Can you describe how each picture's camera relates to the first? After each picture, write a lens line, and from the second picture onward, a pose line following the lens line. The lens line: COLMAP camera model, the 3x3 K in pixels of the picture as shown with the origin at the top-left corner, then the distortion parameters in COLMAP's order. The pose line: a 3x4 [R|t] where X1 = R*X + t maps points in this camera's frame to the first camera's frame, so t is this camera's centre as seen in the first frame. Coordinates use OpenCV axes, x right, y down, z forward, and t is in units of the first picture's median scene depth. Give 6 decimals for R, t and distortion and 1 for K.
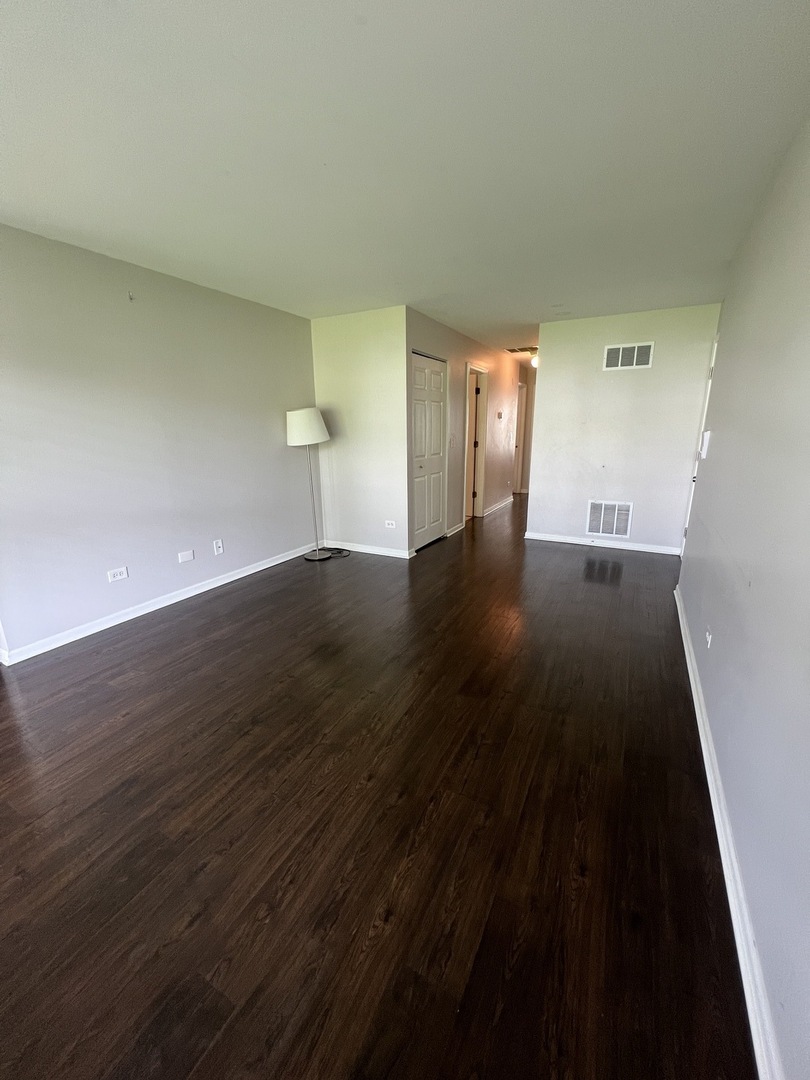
lens RADIAL K [[431.1, 0, 406.8], [0, 431.1, 538.7], [0, 0, 1]] dist [-0.001057, -0.000339]
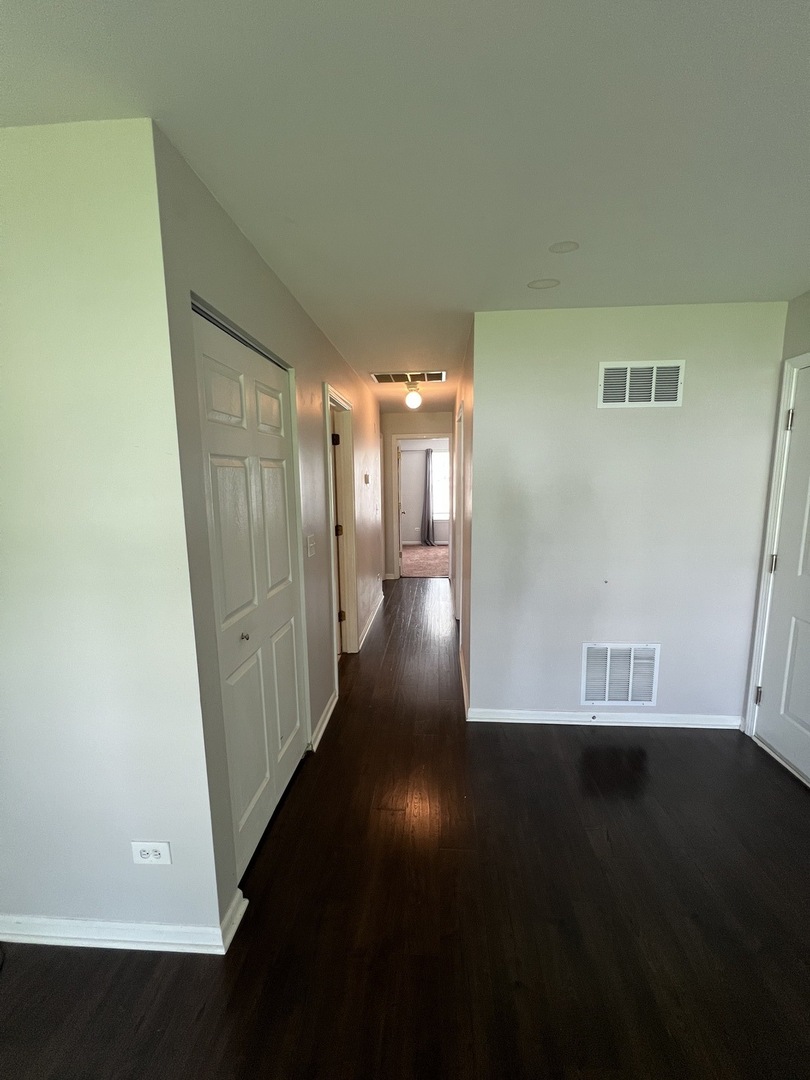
lens RADIAL K [[431.1, 0, 408.1], [0, 431.1, 538.9], [0, 0, 1]] dist [-0.001057, -0.000339]
pose [[0.912875, -0.059882, 0.403824, 0.017396], [0.104449, 0.990519, -0.089234, -0.198121], [-0.394652, 0.123638, 0.910474, 0.599736]]
